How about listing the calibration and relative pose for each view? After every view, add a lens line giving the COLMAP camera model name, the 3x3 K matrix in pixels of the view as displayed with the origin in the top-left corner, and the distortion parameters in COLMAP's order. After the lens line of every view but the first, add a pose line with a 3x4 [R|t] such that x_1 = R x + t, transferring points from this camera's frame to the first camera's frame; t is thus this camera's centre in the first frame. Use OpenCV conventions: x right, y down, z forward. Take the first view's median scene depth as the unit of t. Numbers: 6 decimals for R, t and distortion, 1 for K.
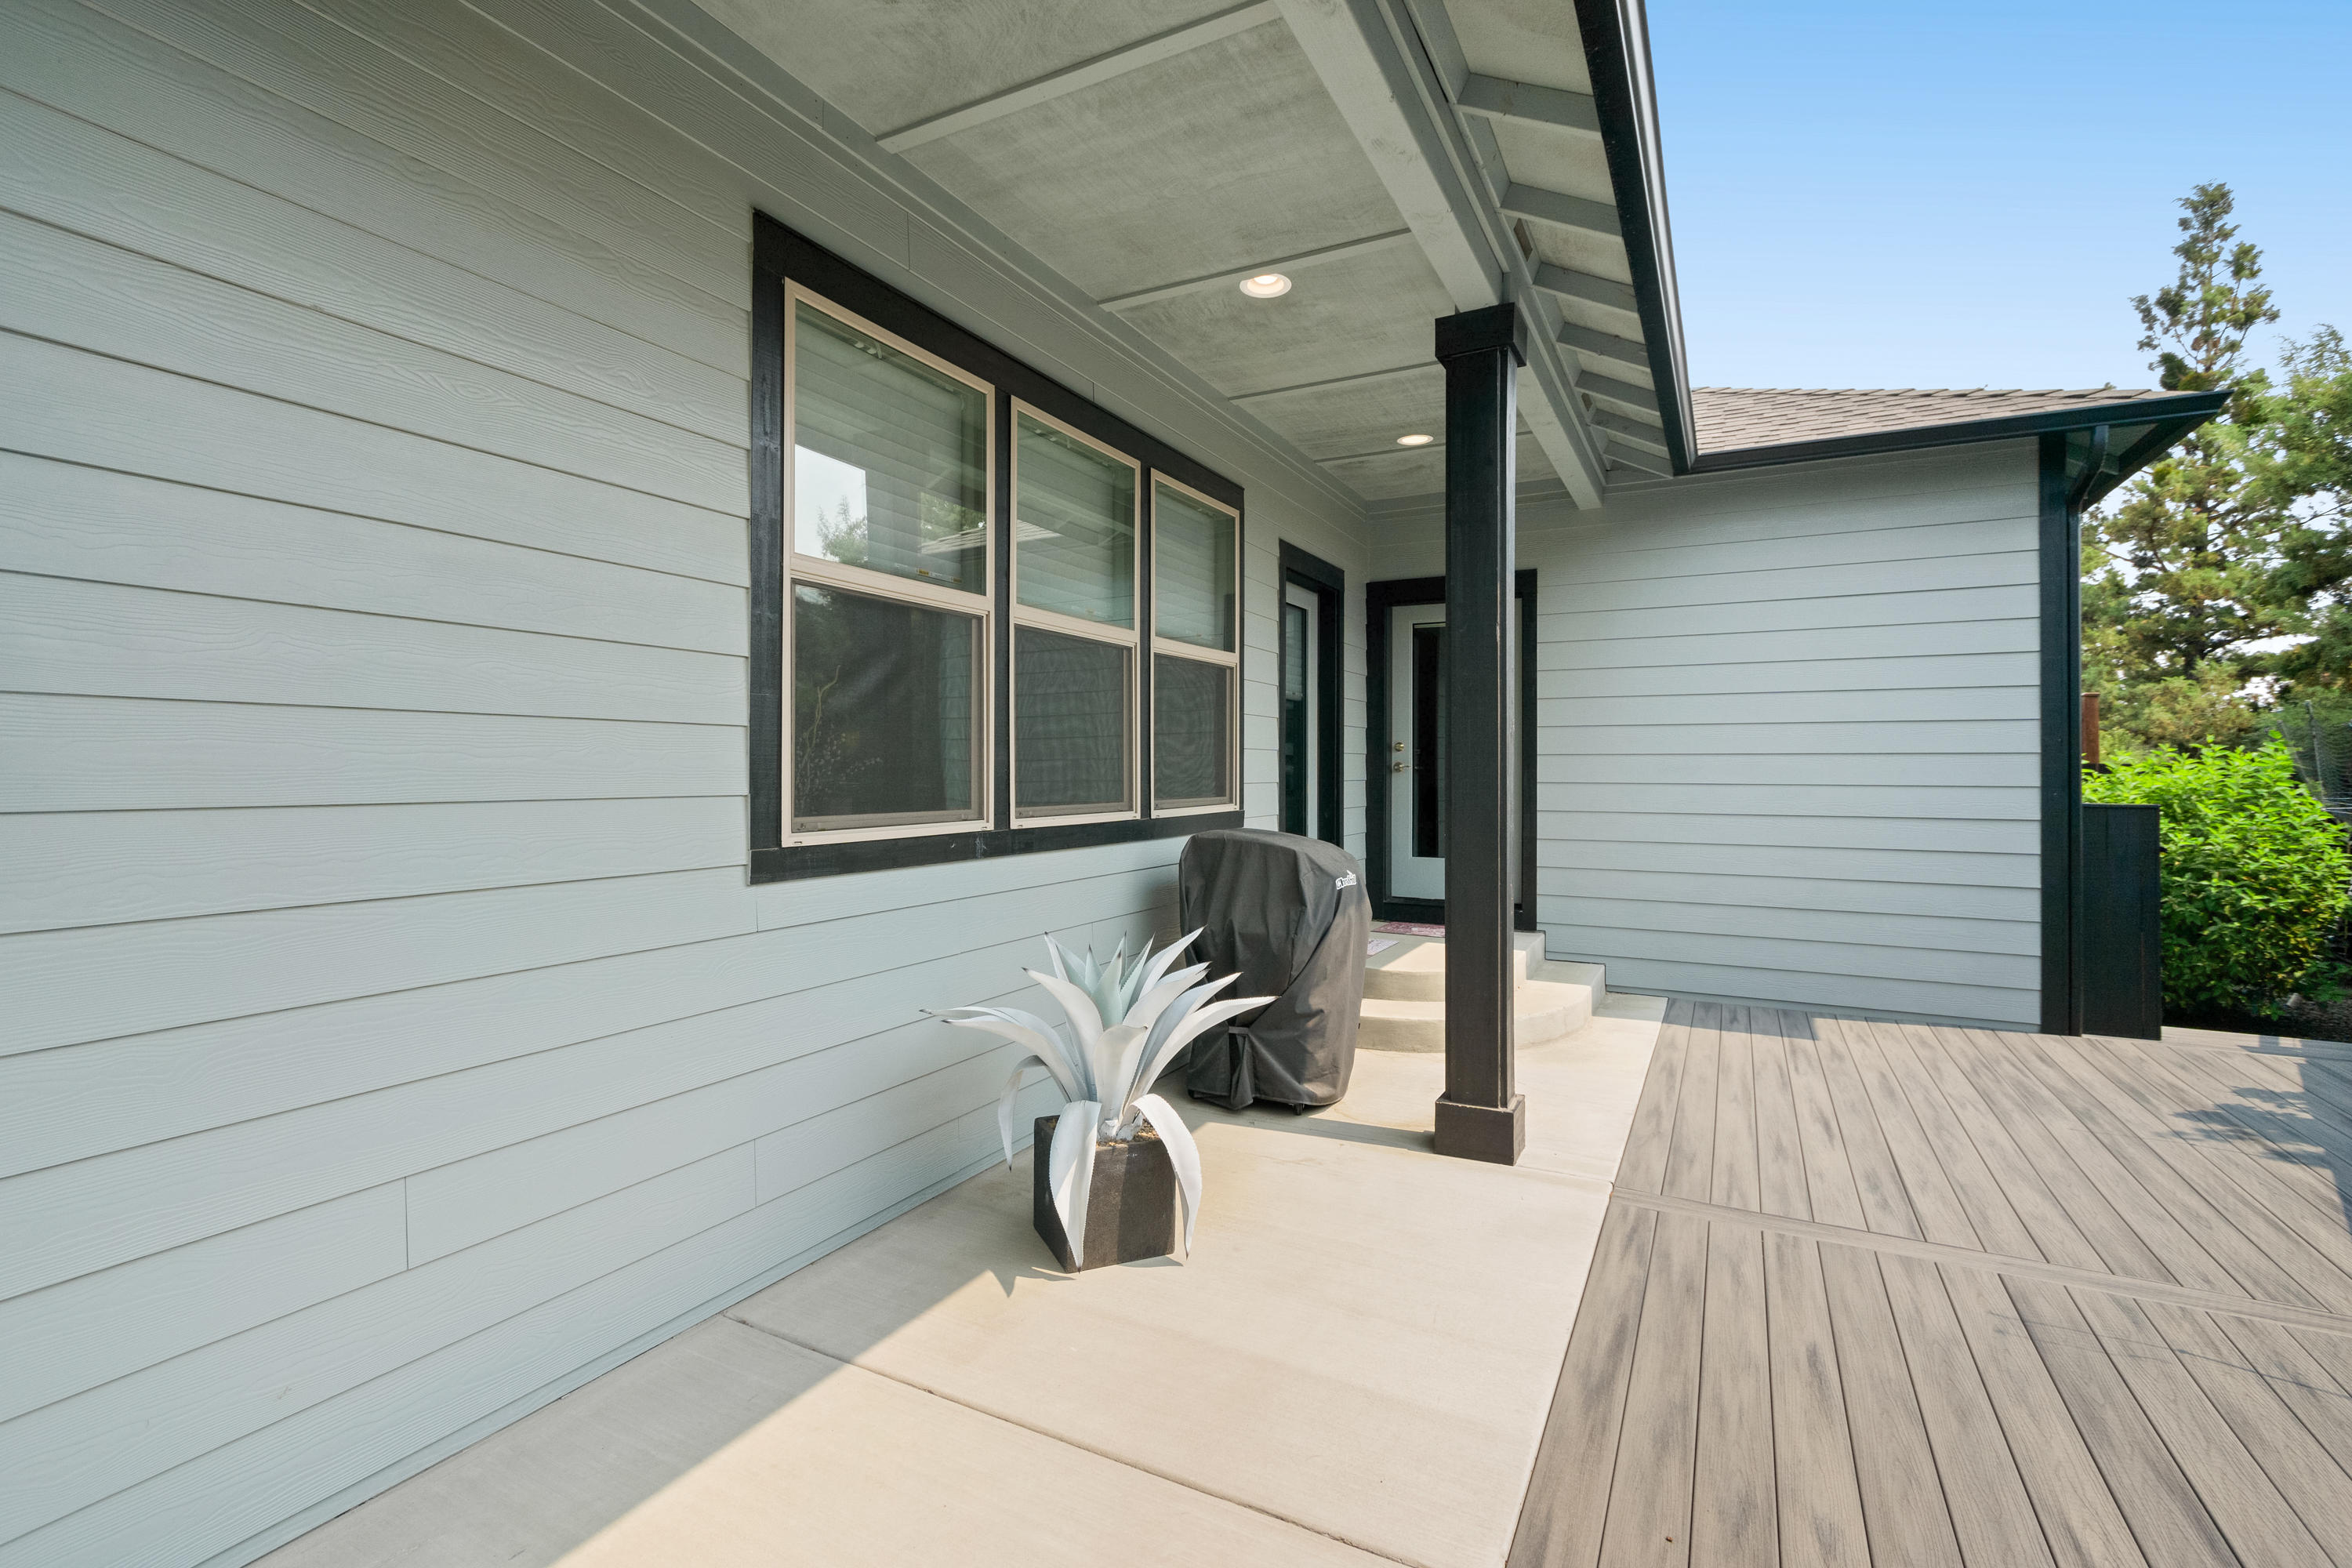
lens RADIAL K [[1057.8, 0, 1167.7], [0, 1057.8, 766.2], [0, 0, 1]] dist [0.002525, -0.000814]
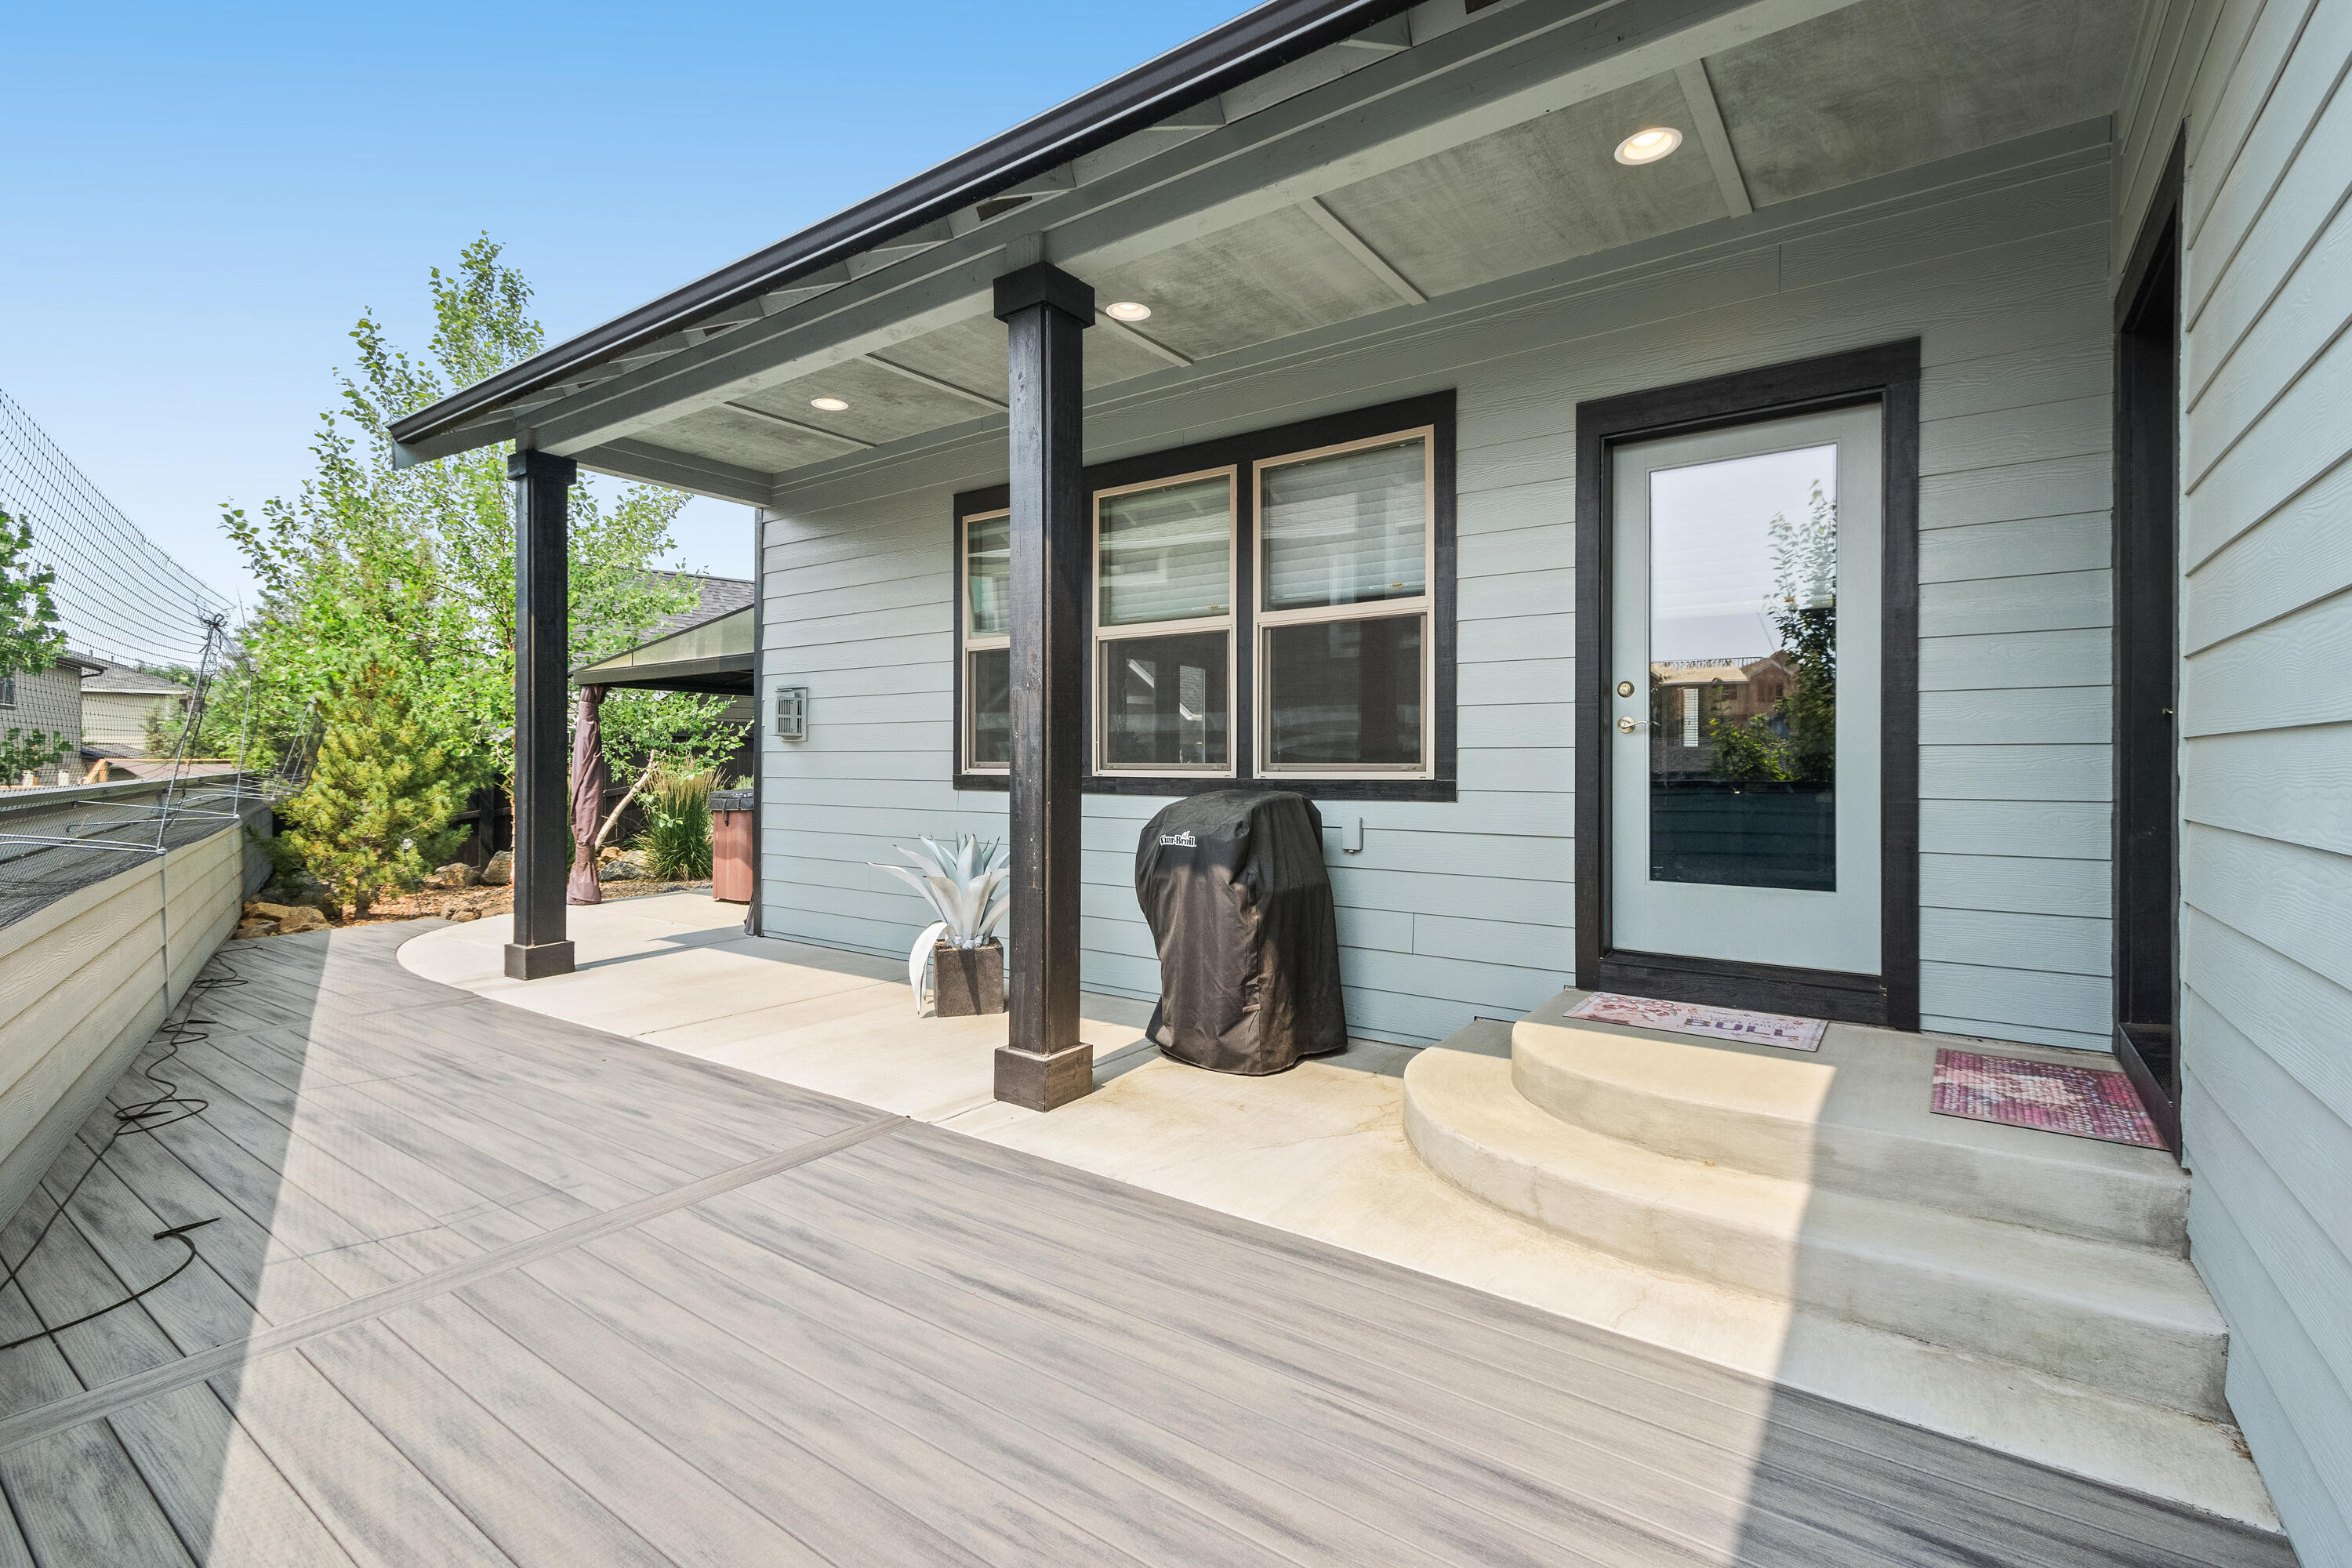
lens RADIAL K [[1057.8, 0, 1171.3], [0, 1057.8, 773.2], [0, 0, 1]] dist [0.002525, -0.000814]
pose [[-0.138463, 0.001004, -0.990367, 1.484958], [-0.006033, 0.999980, 0.001858, 0.057850], [0.990349, 0.006232, -0.138455, 1.457012]]
